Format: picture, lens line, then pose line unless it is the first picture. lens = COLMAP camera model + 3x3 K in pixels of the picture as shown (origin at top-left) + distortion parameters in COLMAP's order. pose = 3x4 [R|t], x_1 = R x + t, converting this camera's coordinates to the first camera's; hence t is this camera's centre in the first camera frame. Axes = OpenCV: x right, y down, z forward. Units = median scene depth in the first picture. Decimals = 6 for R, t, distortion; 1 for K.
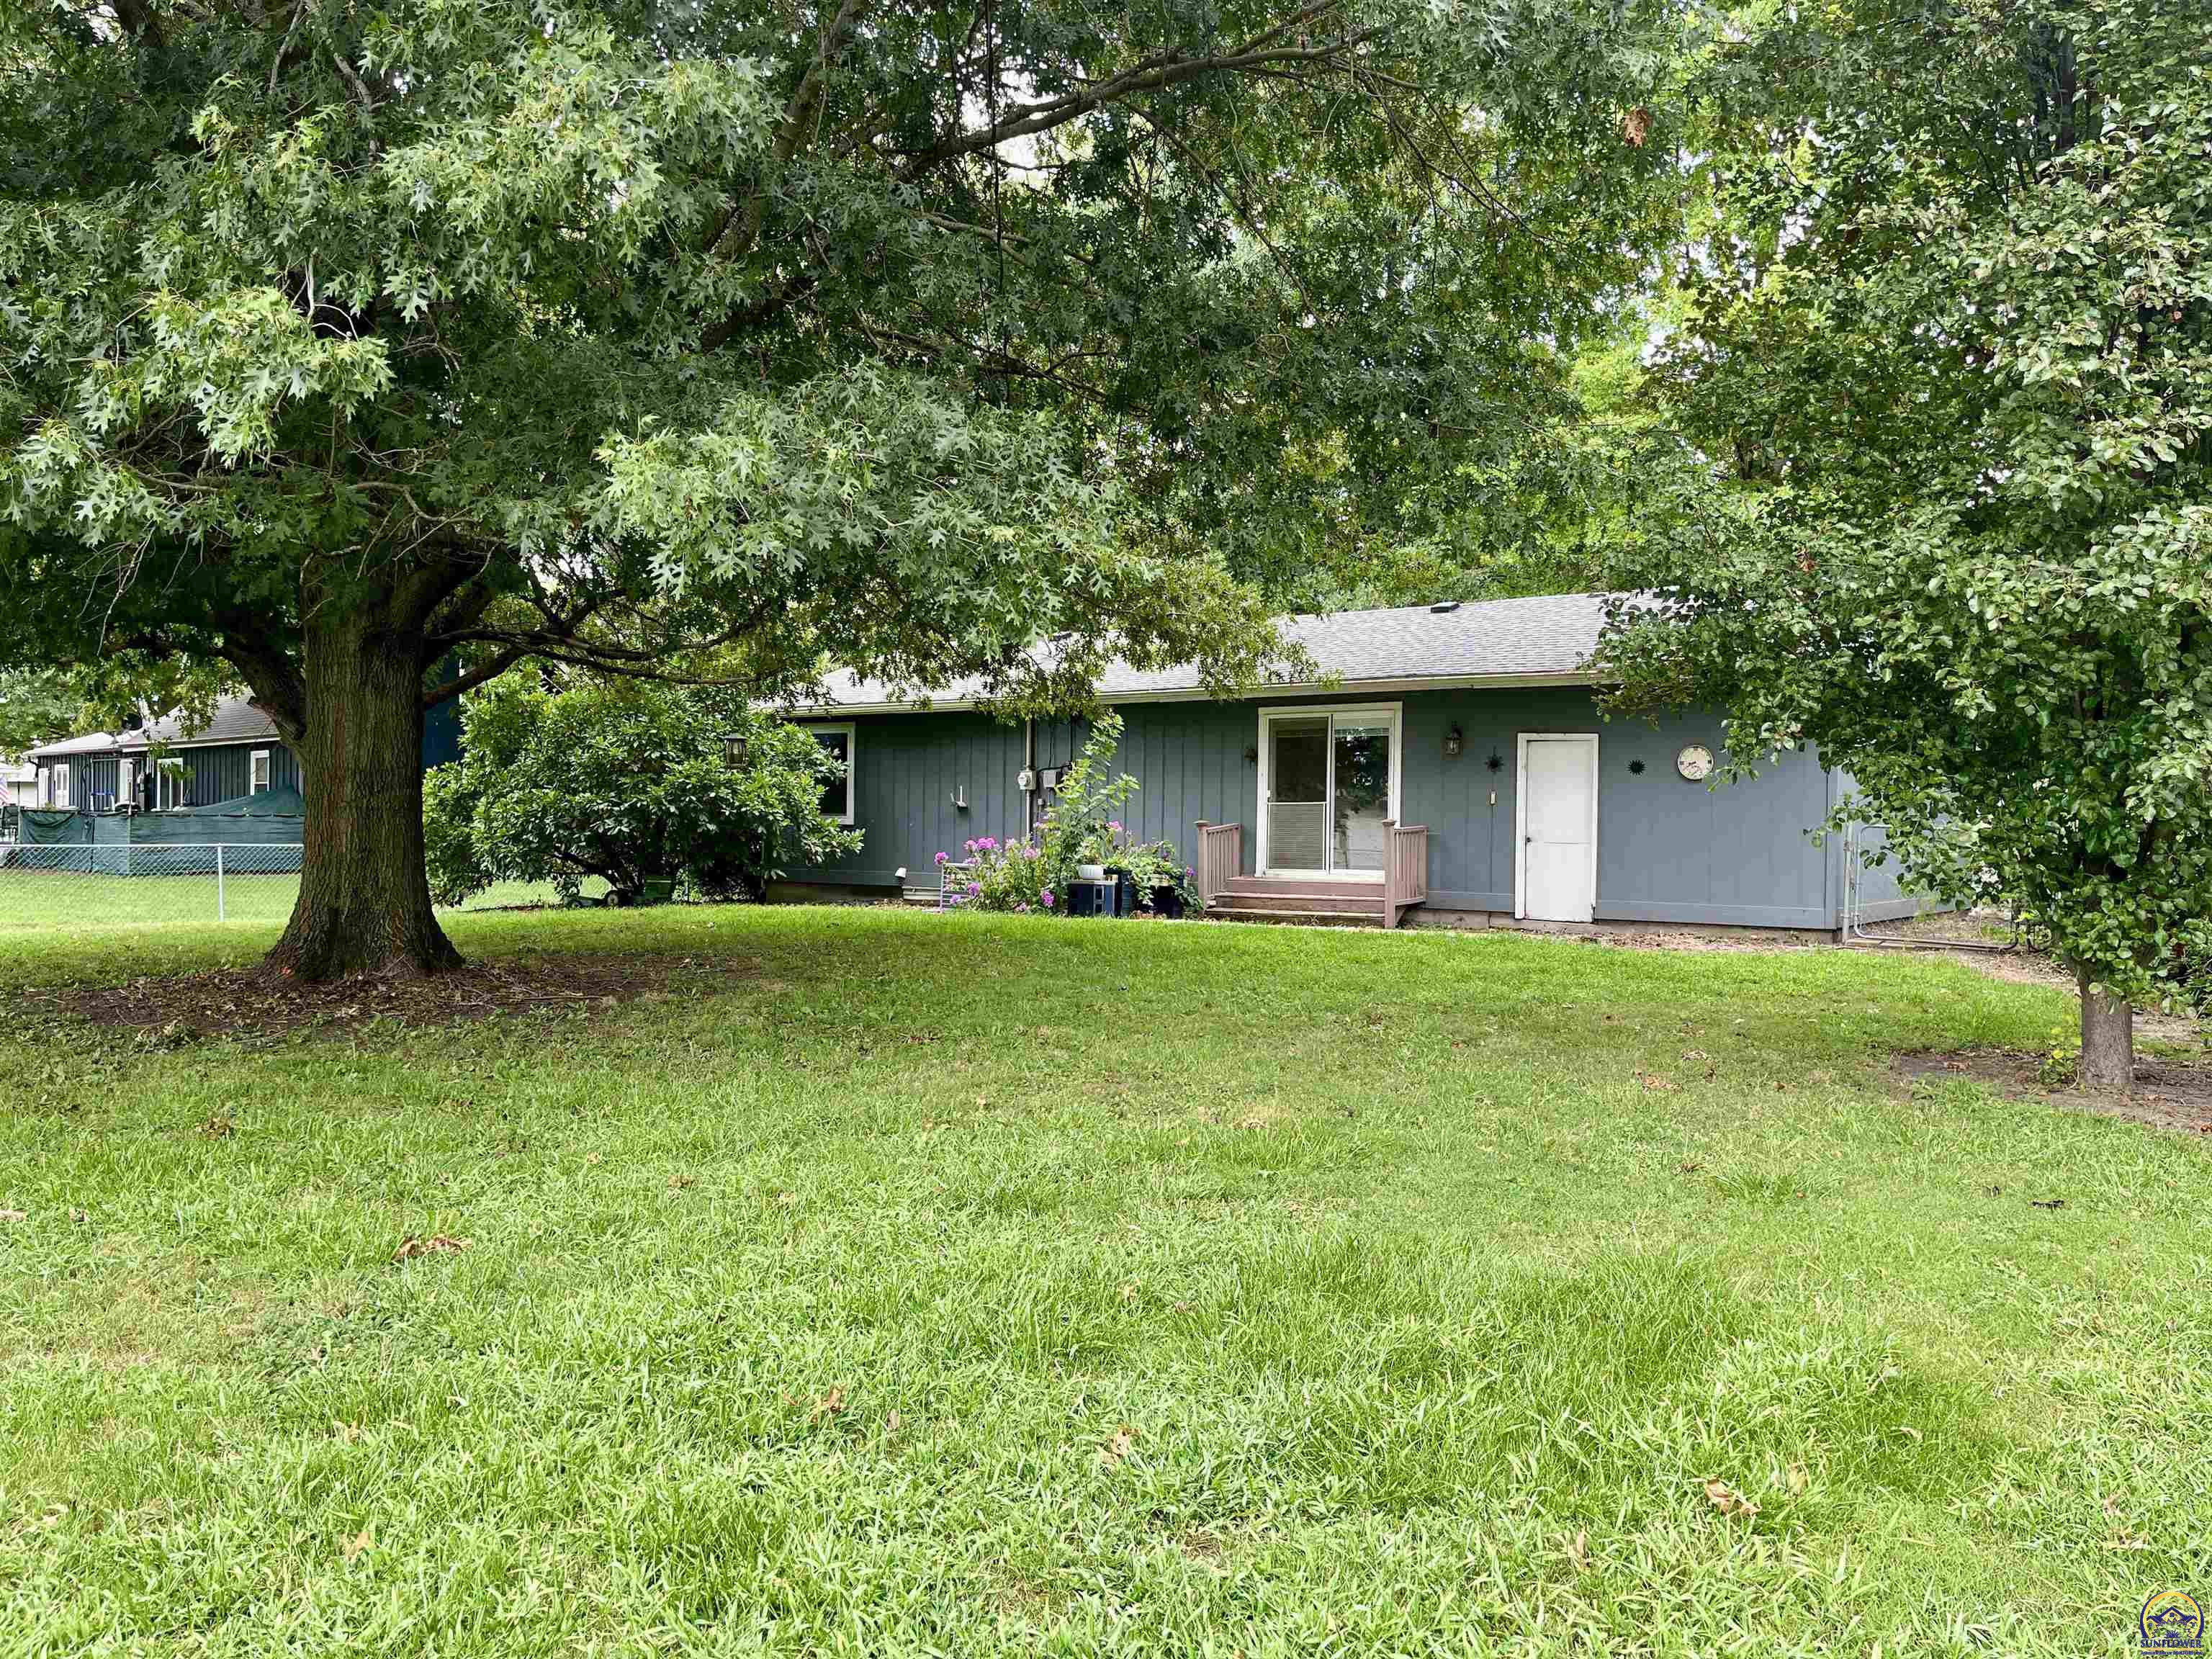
lens RADIAL K [[1679.5, 0, 1098.9], [0, 1679.5, 848.2], [0, 0, 1]] dist [0.041981, -0.005974]
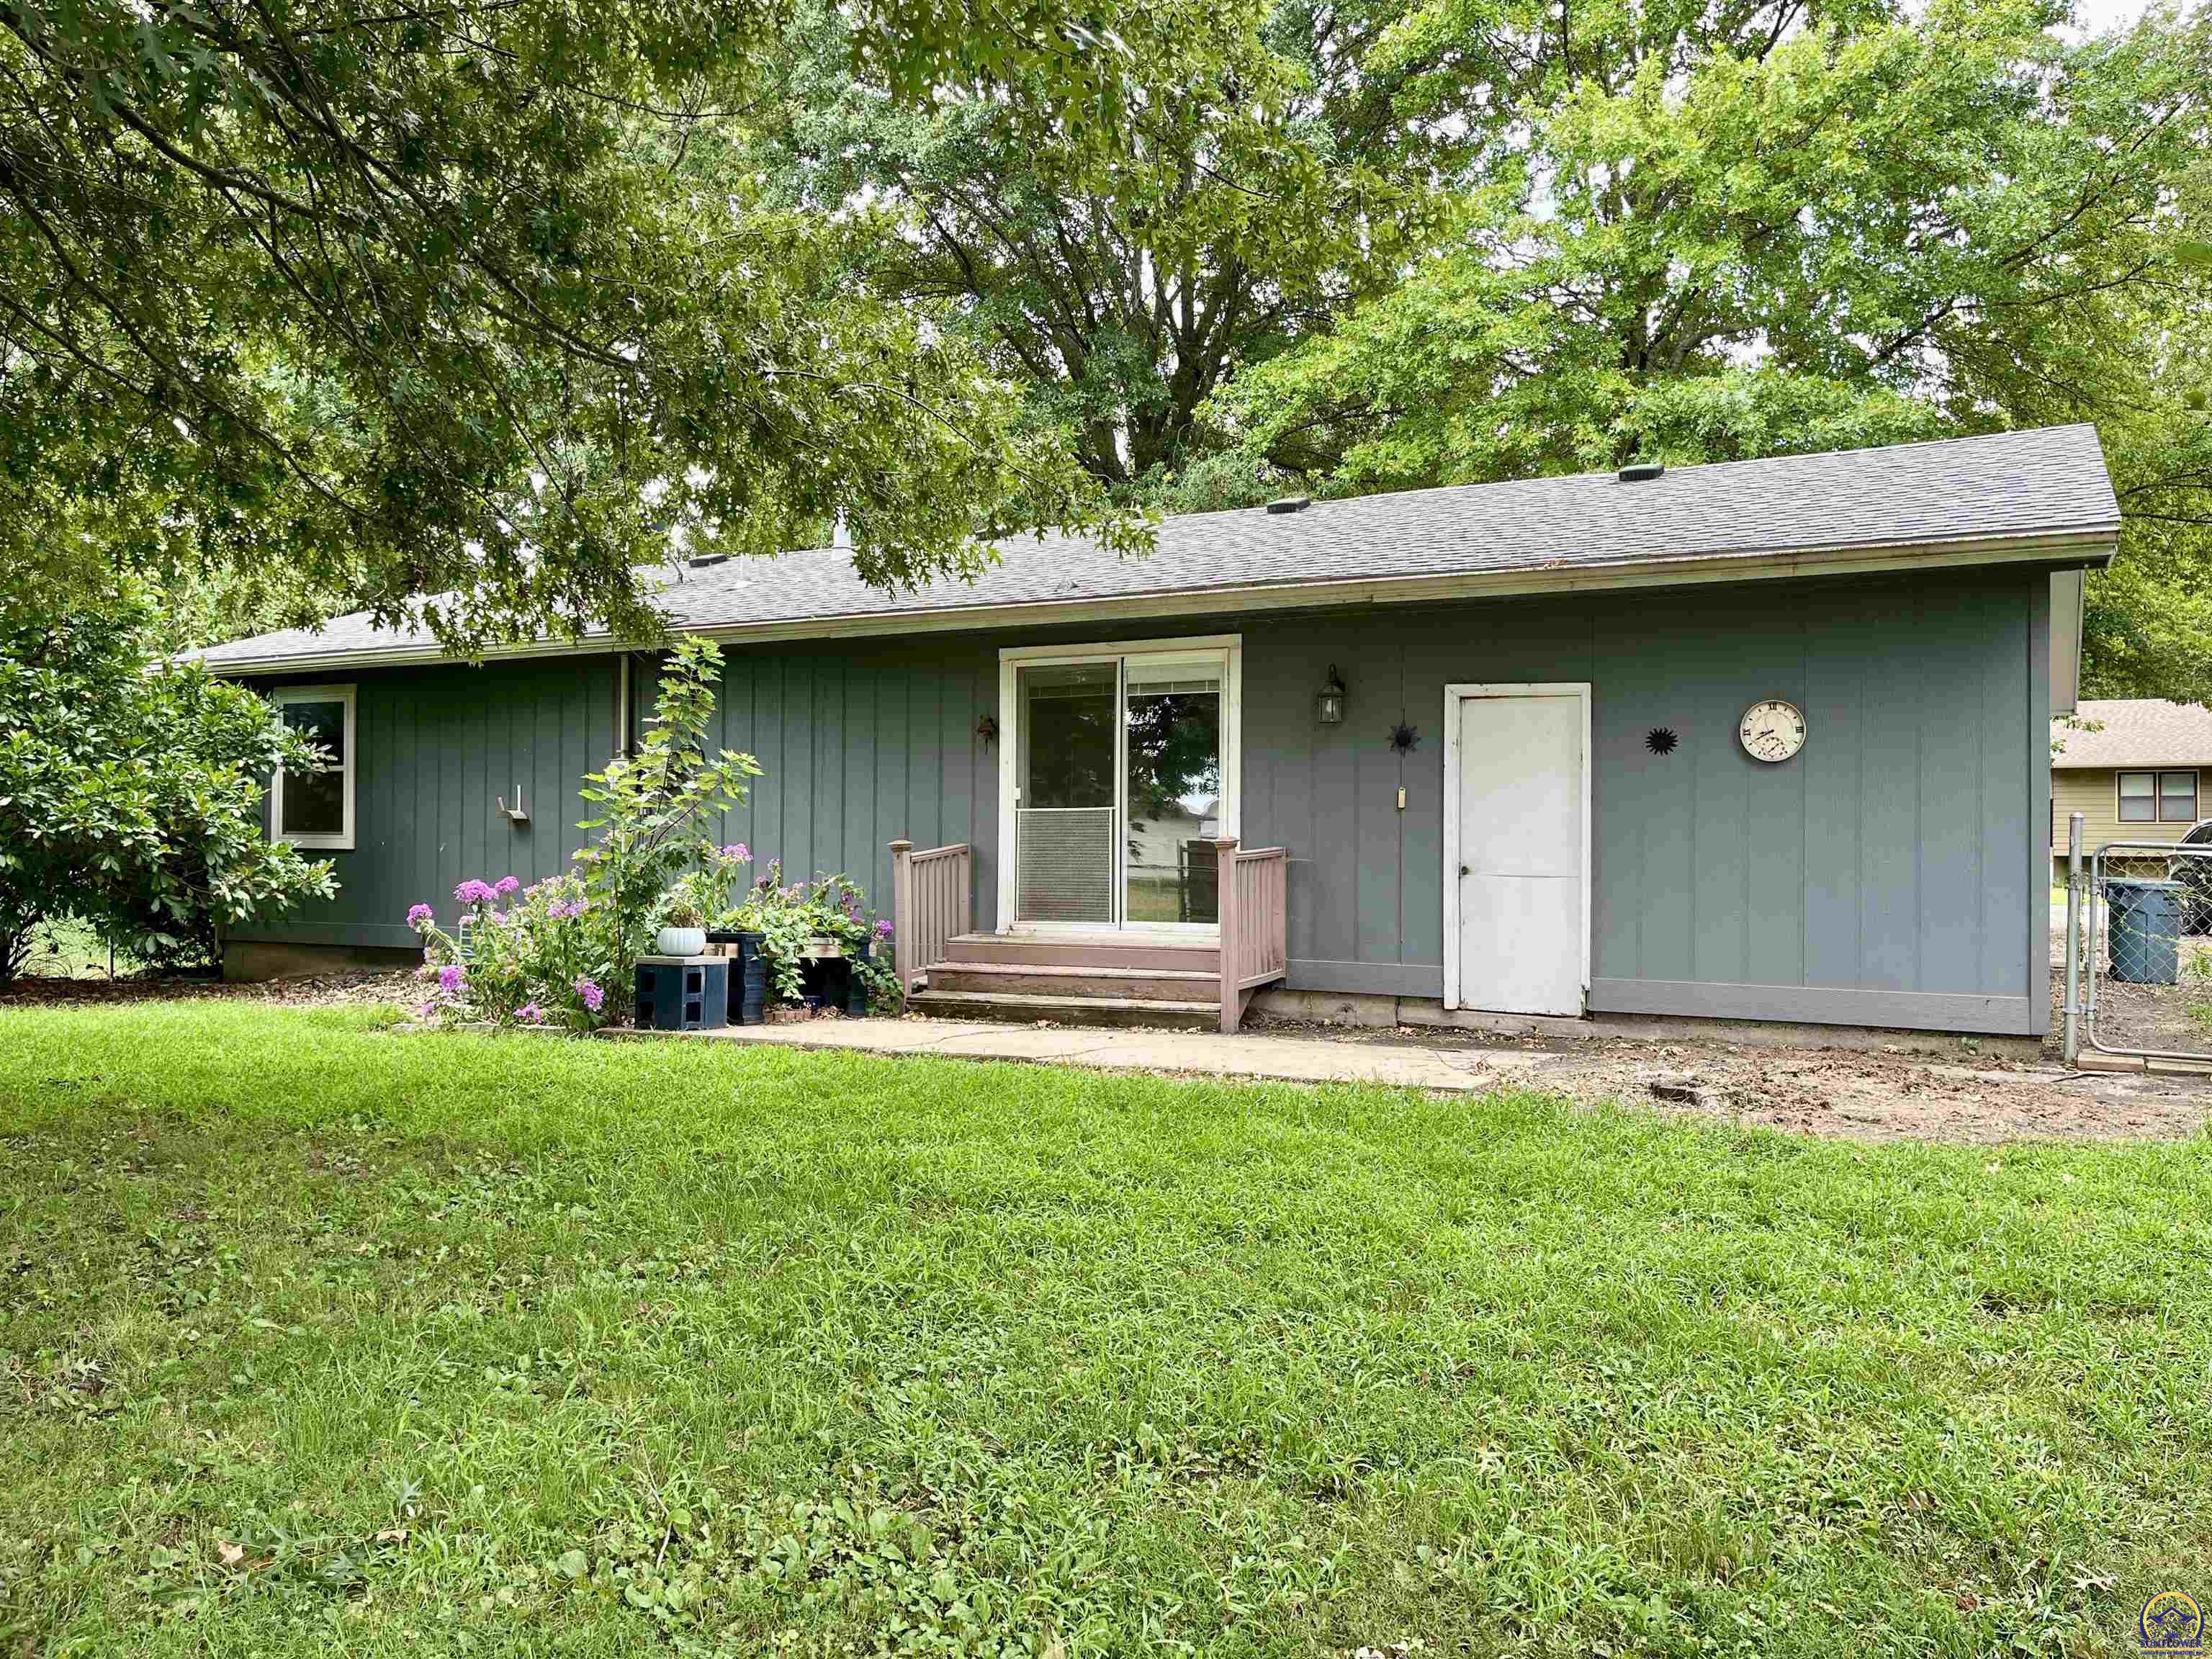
lens RADIAL K [[1679.5, 0, 1111.2], [0, 1679.5, 828.4], [0, 0, 1]] dist [0.041981, -0.005974]
pose [[0.991012, -0.009888, 0.133407, 0.058289], [0.011751, 0.999844, -0.013185, -0.012757], [-0.133256, 0.014634, 0.990974, 0.436443]]
